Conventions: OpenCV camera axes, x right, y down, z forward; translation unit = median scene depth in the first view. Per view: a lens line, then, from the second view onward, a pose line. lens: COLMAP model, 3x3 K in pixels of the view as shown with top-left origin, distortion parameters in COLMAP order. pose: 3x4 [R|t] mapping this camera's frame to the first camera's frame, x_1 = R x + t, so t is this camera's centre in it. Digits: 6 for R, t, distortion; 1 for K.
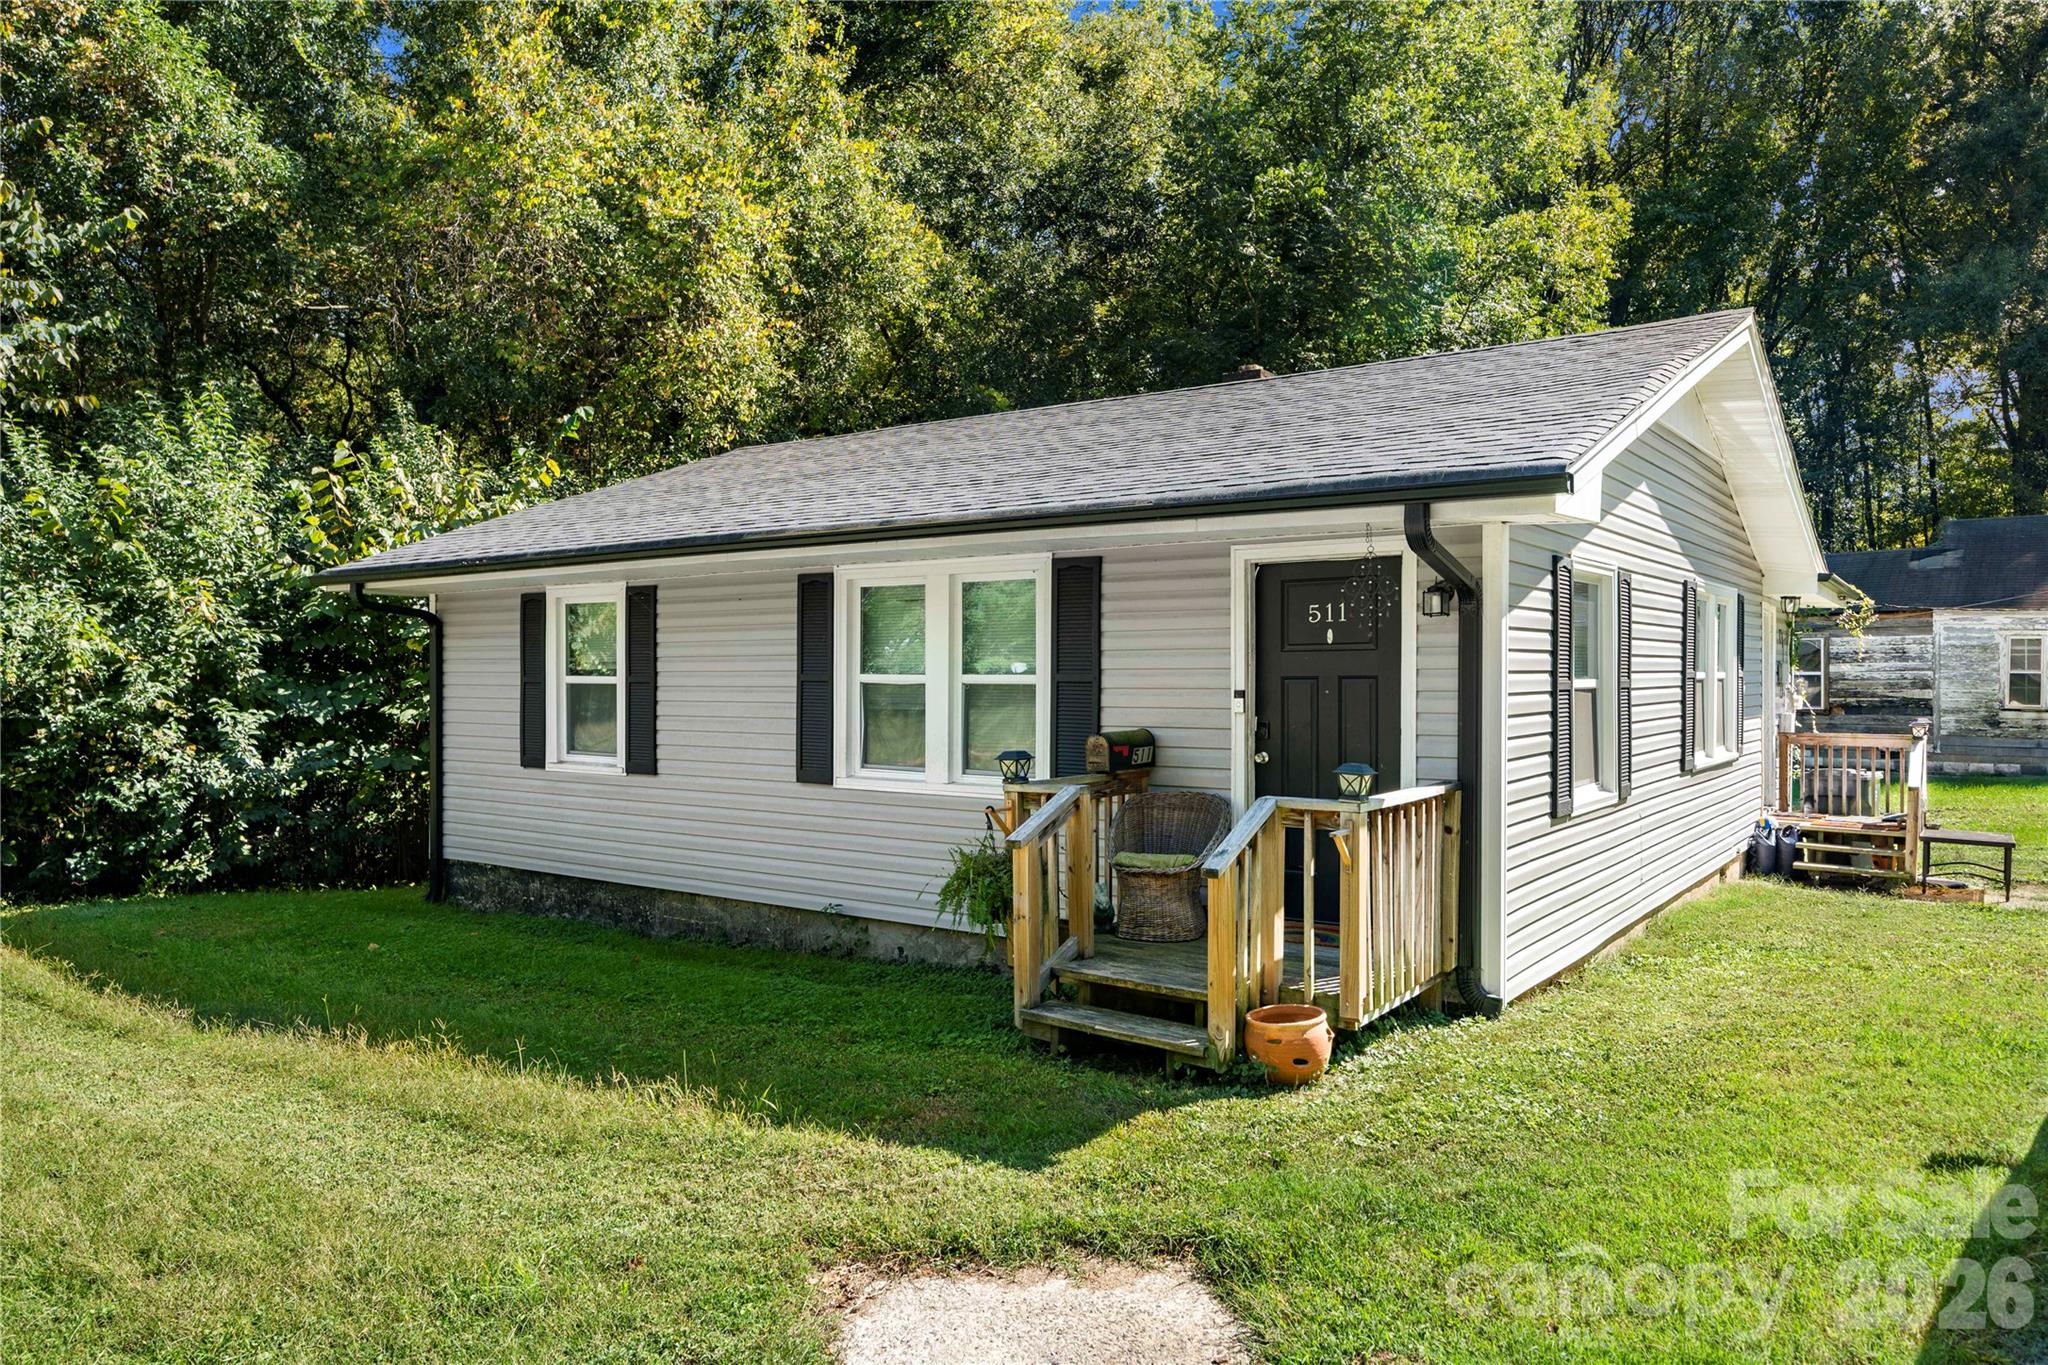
lens RADIAL K [[1400.4, 0, 1017.9], [0, 1400.4, 679.4], [0, 0, 1]] dist [0.010151, 0.006504]
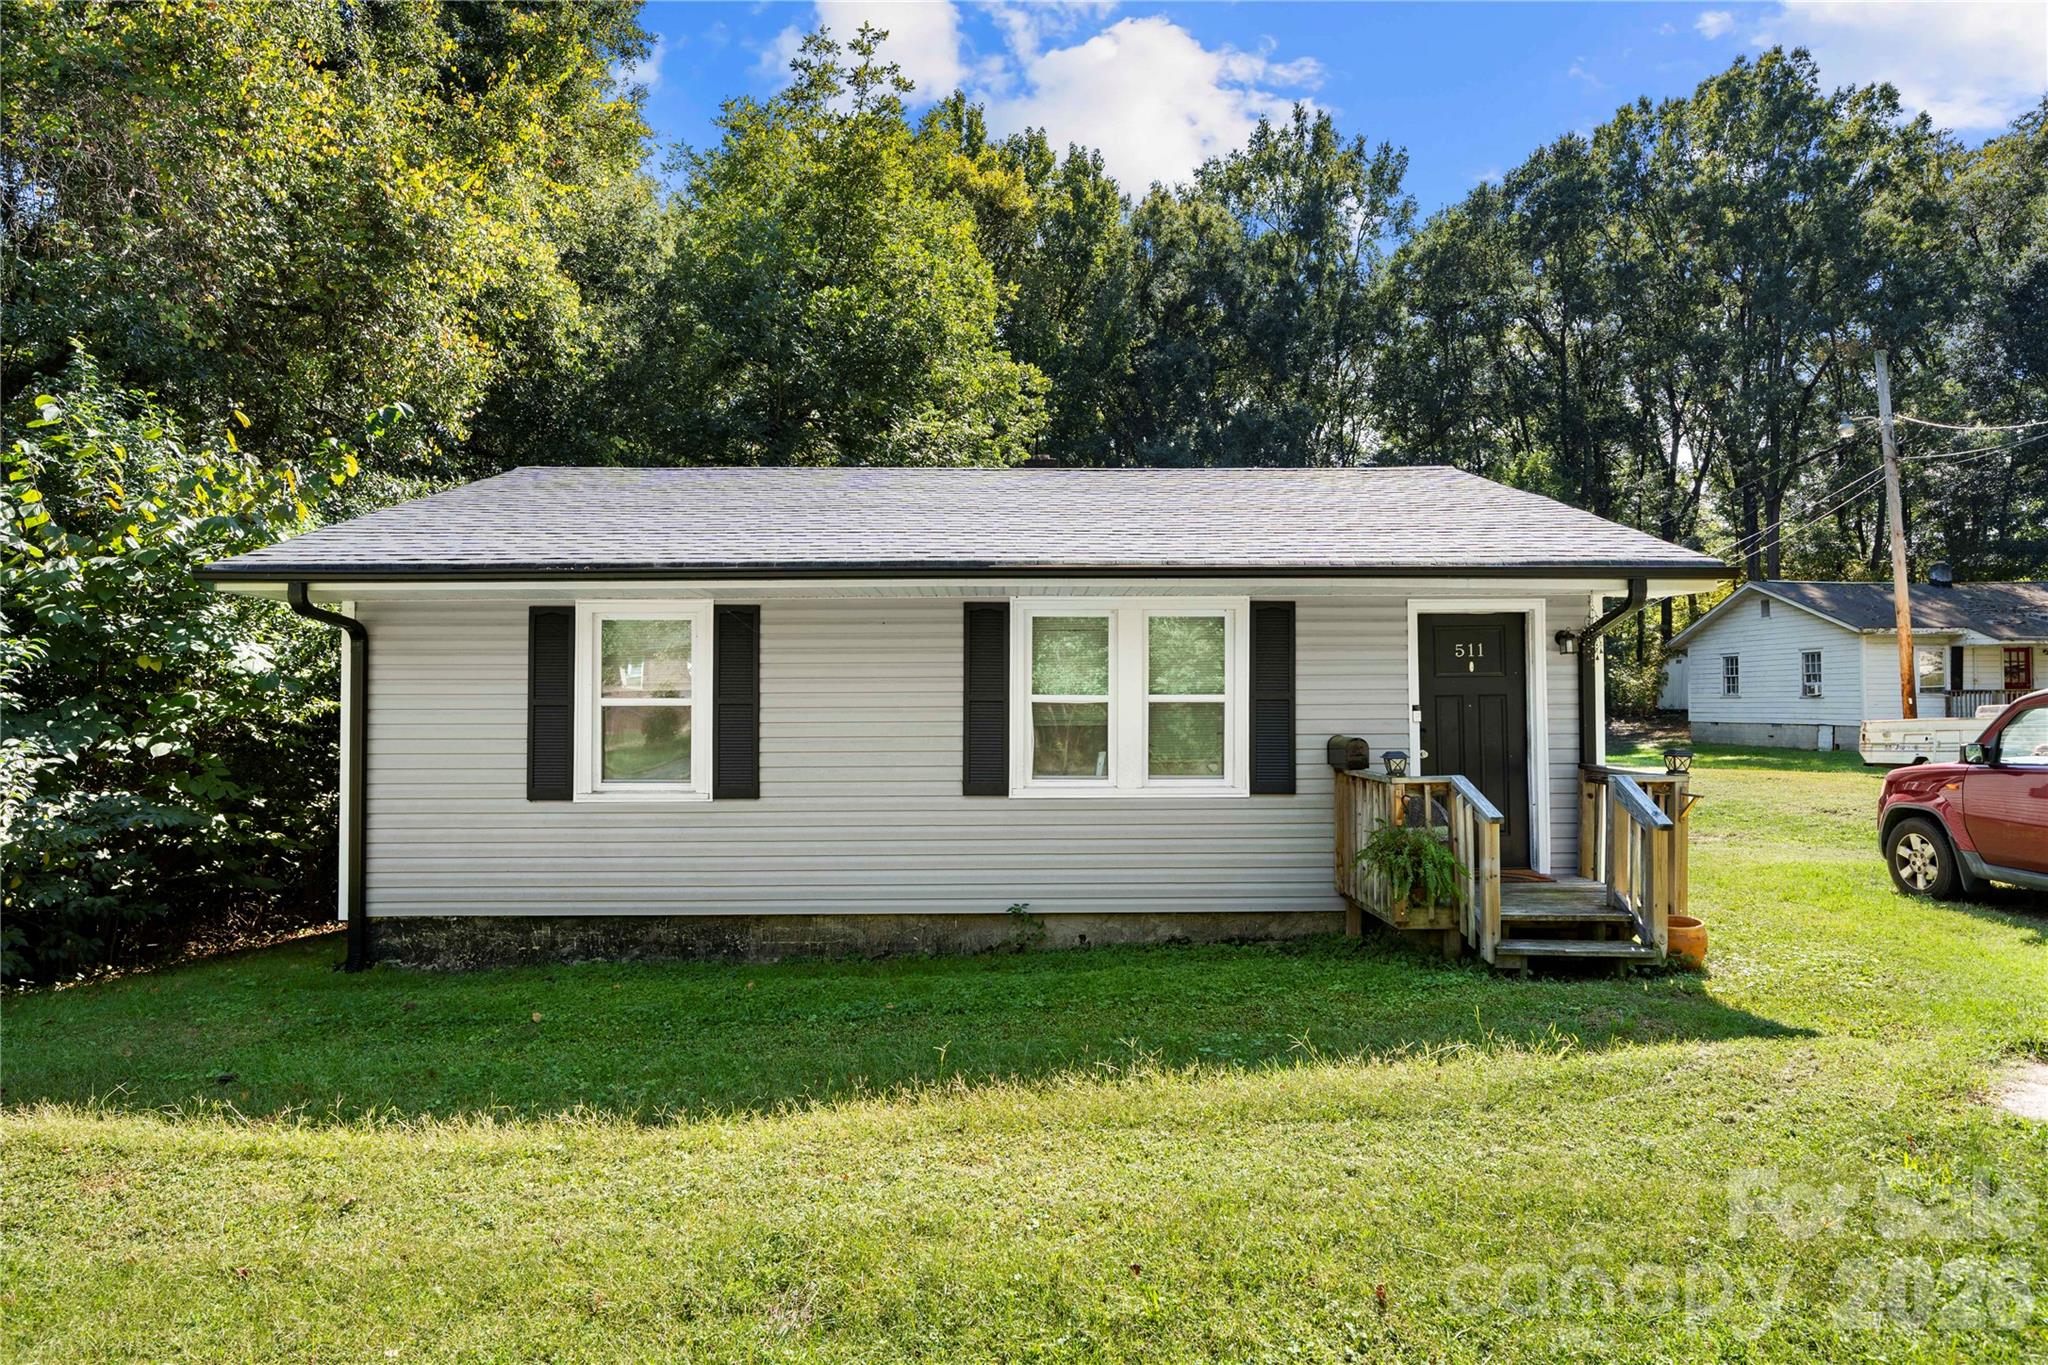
lens RADIAL K [[1141.4, 0, 1025.8], [0, 1141.4, 677.8], [0, 0, 1]] dist [-0.000380, 0.002689]
pose [[0.793298, 0.011513, 0.608725, -0.652927], [0.006106, 0.999620, -0.026863, 0.007030], [-0.608803, 0.025027, 0.792926, 0.275553]]
